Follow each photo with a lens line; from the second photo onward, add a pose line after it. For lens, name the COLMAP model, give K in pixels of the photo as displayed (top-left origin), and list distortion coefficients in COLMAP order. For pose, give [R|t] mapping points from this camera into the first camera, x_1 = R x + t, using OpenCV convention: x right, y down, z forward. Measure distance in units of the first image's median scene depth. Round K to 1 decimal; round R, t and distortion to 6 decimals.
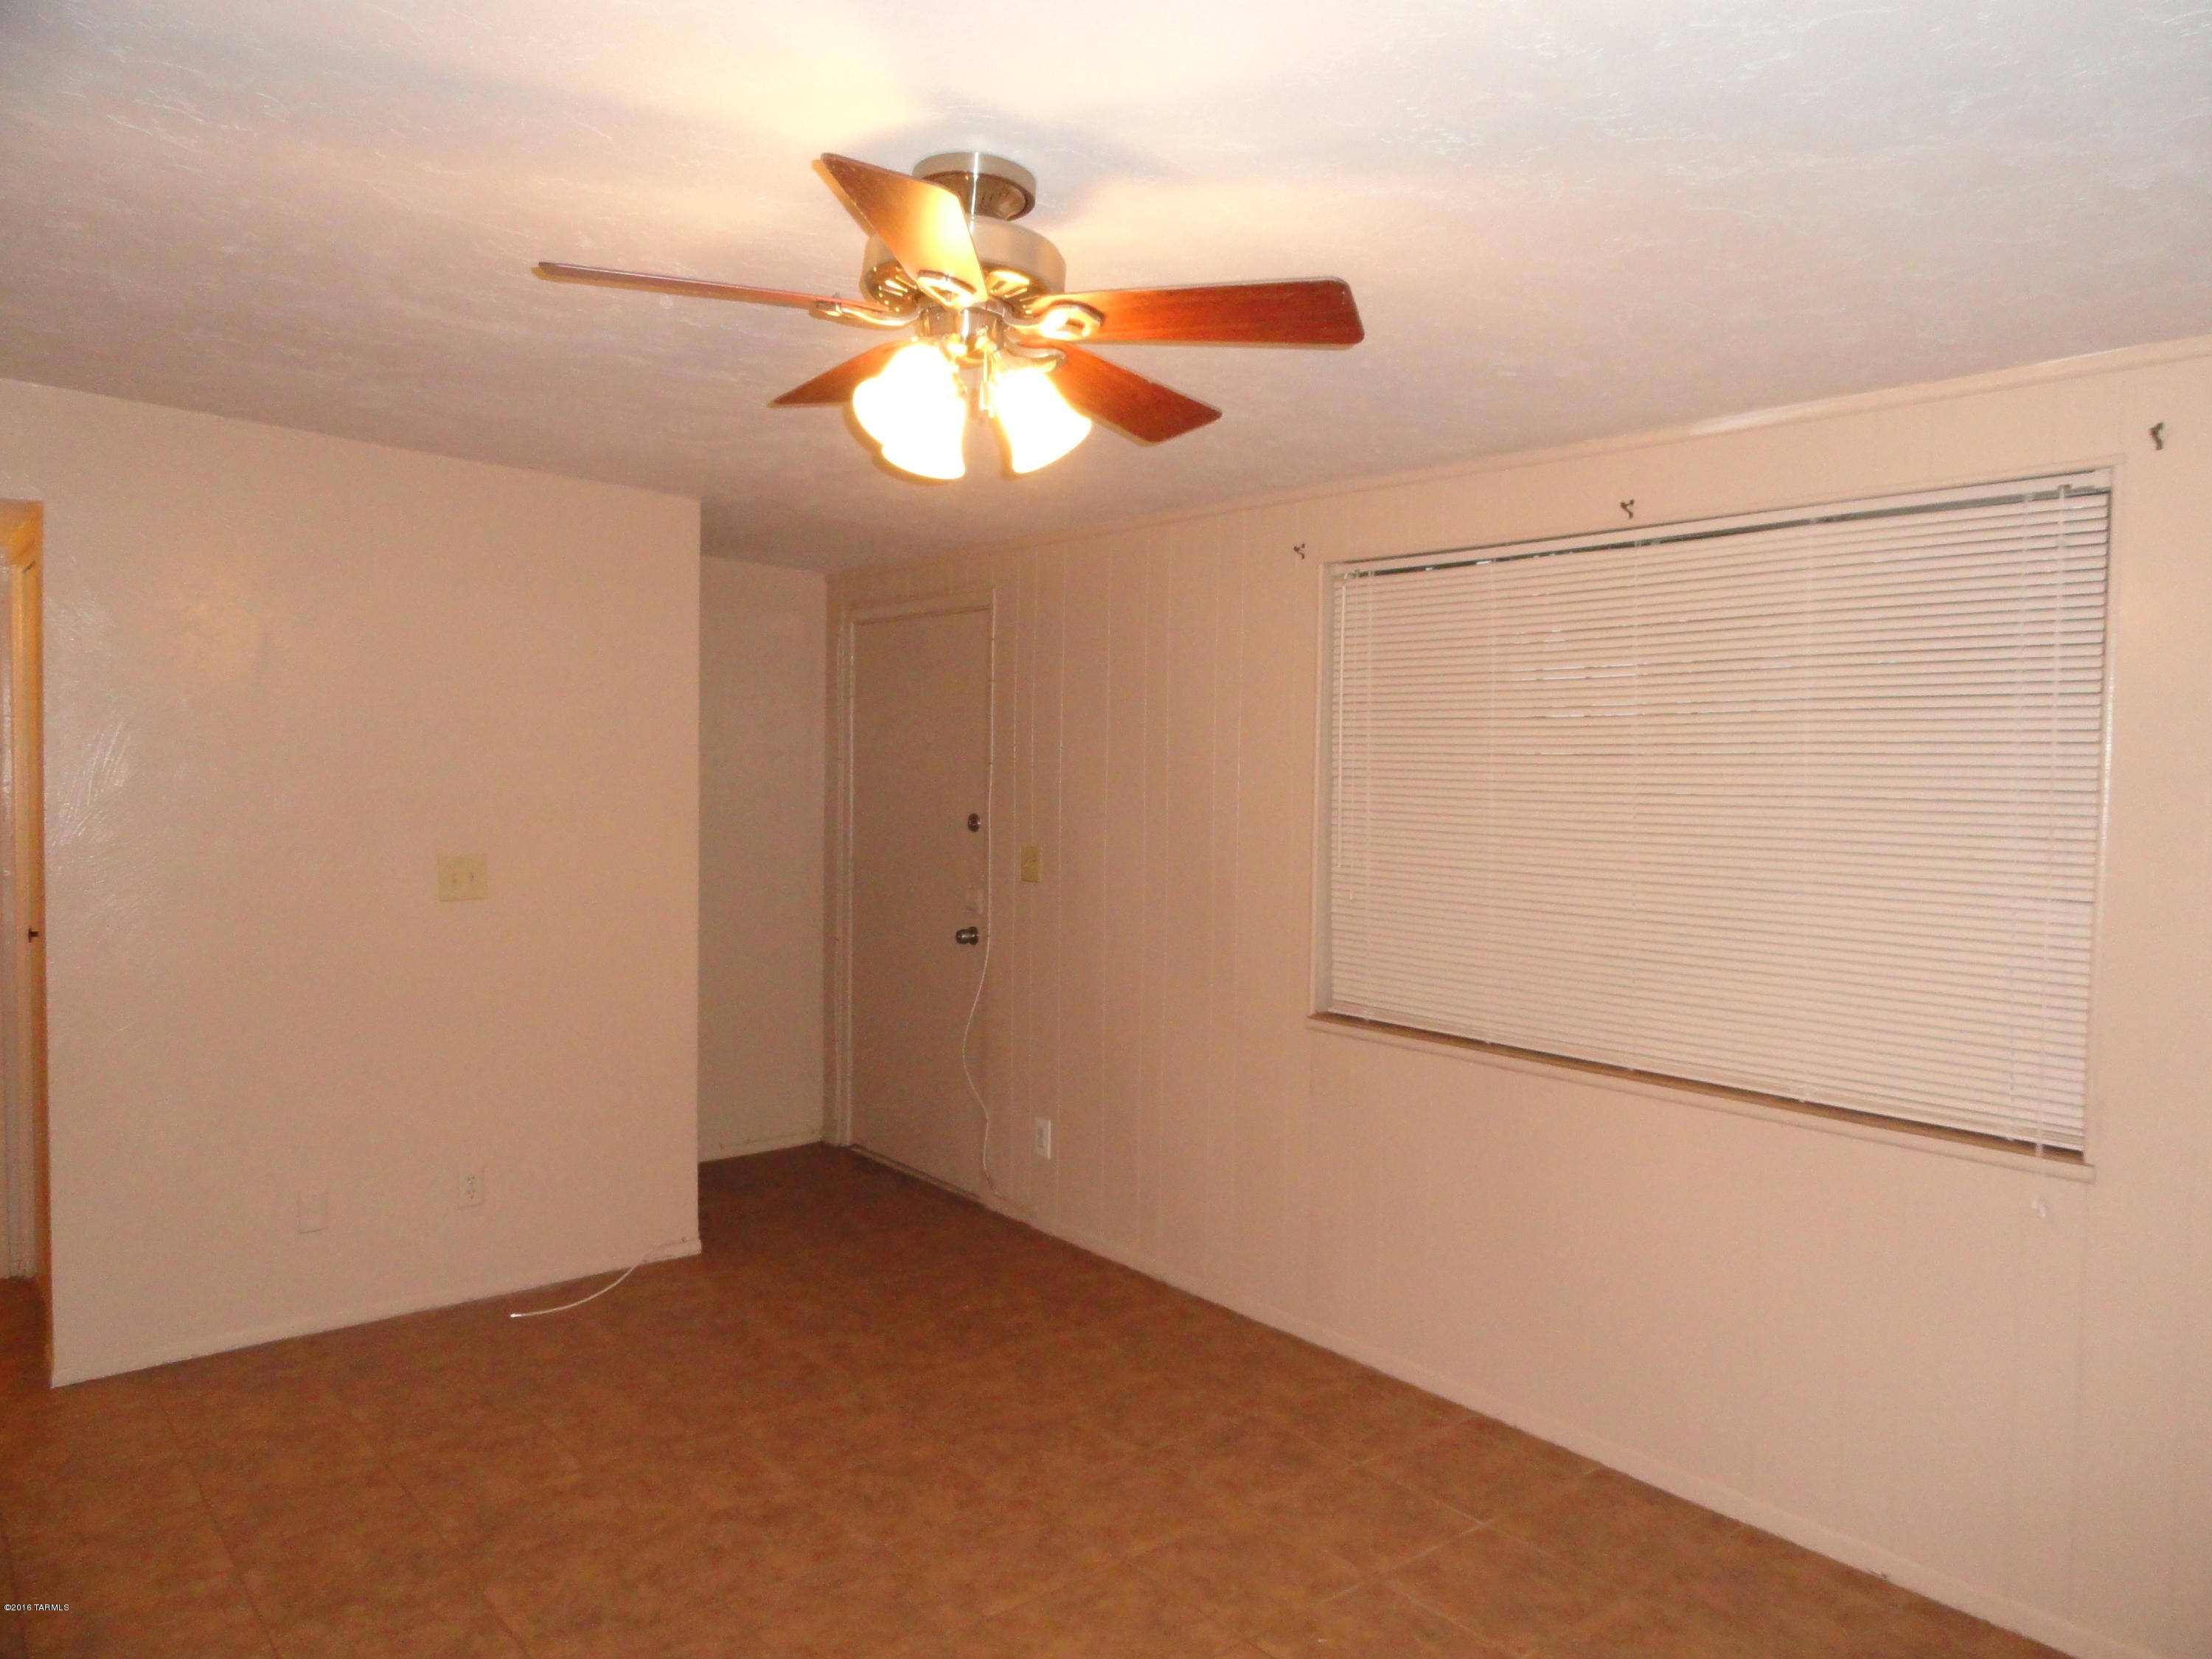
lens RADIAL K [[1540.5, 0, 1114.6], [0, 1540.5, 826.7], [0, 0, 1]] dist [-0.005316, 0.003255]
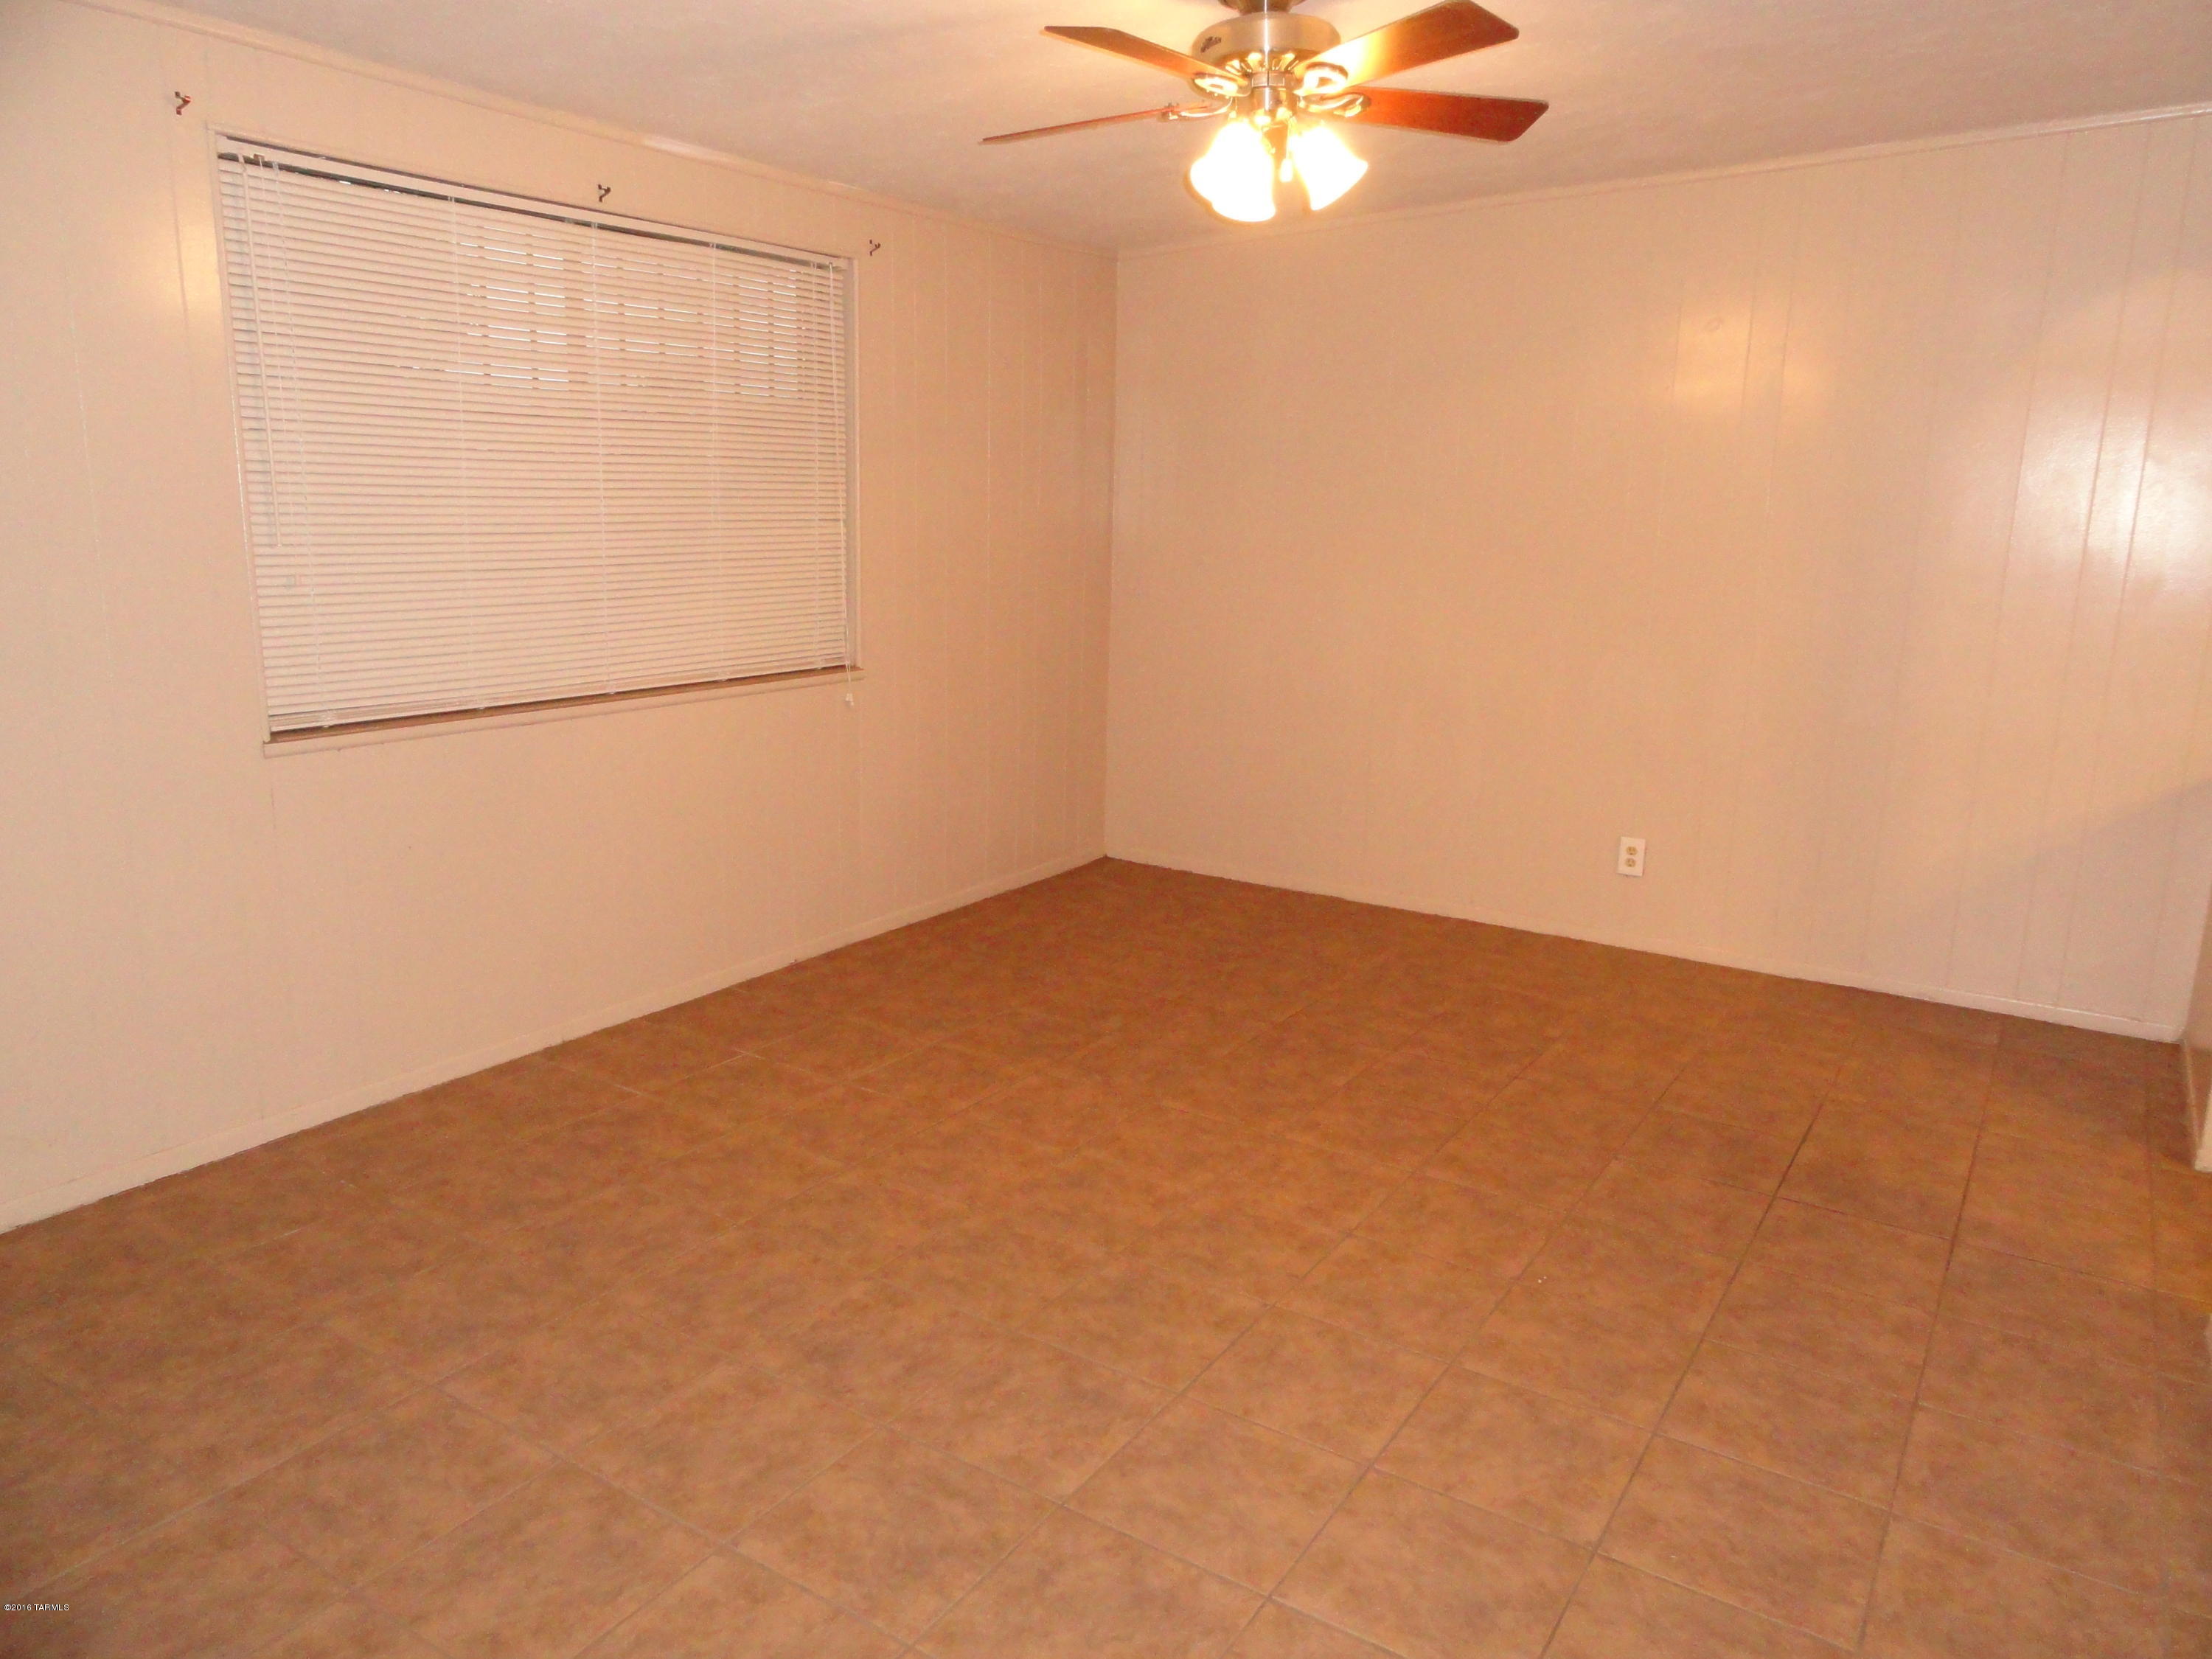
lens RADIAL K [[1540.5, 0, 1114.6], [0, 1540.5, 826.7], [0, 0, 1]] dist [-0.005316, 0.003255]
pose [[-0.309659, -0.226033, 0.923591, -0.930577], [0.012161, 0.970313, 0.241545, -0.024874], [-0.950770, 0.086029, -0.297717, 1.027499]]
